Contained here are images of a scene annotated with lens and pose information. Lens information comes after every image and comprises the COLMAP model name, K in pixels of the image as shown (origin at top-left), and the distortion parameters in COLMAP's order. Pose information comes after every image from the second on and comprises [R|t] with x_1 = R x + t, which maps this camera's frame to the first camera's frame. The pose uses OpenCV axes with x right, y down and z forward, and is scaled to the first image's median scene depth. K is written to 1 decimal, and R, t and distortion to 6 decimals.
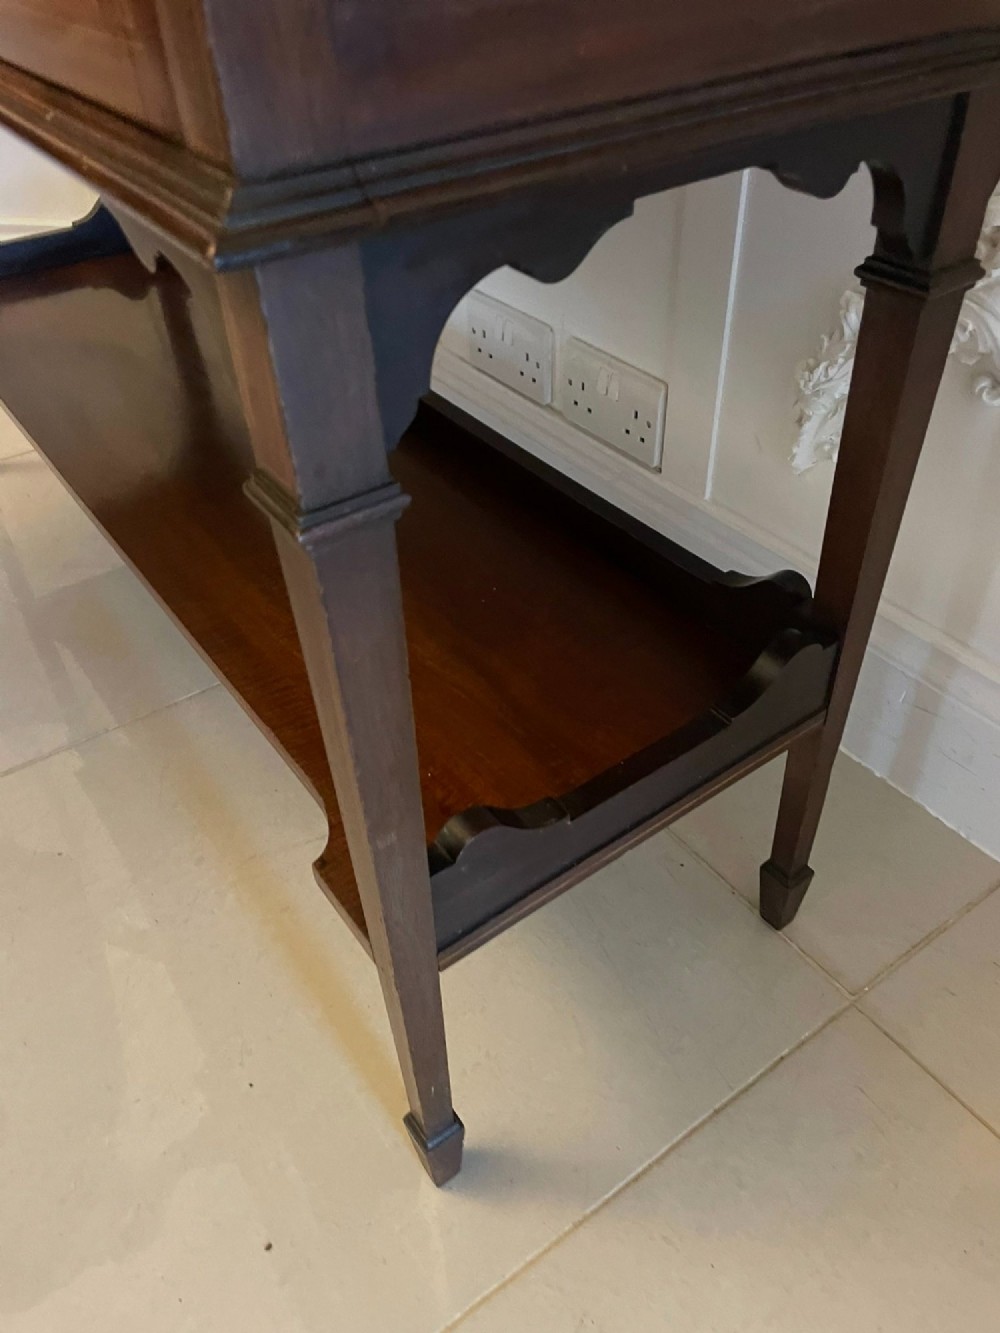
lens RADIAL K [[994.7, 0, 501.1], [0, 994.7, 657.3], [0, 0, 1]] dist [0.127587, -0.159914]
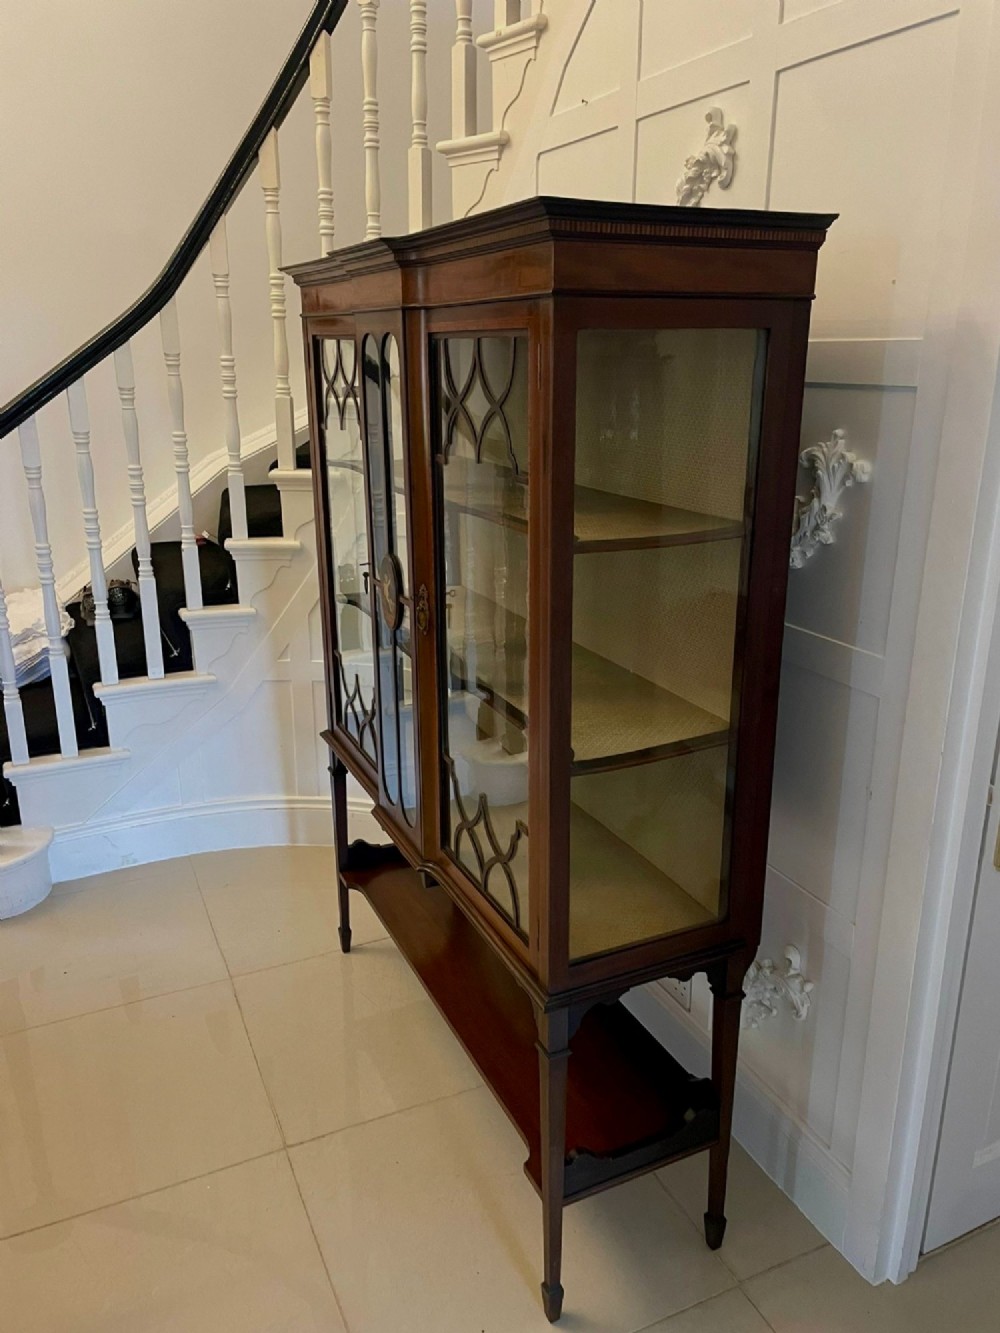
lens RADIAL K [[994.7, 0, 501.1], [0, 994.7, 657.3], [0, 0, 1]] dist [0.127587, -0.159914]
pose [[0.979033, 0.087668, -0.183874, 0.148975], [-0.150844, 0.918636, -0.365177, -0.047852], [0.136898, 0.385257, 0.912599, -2.087195]]
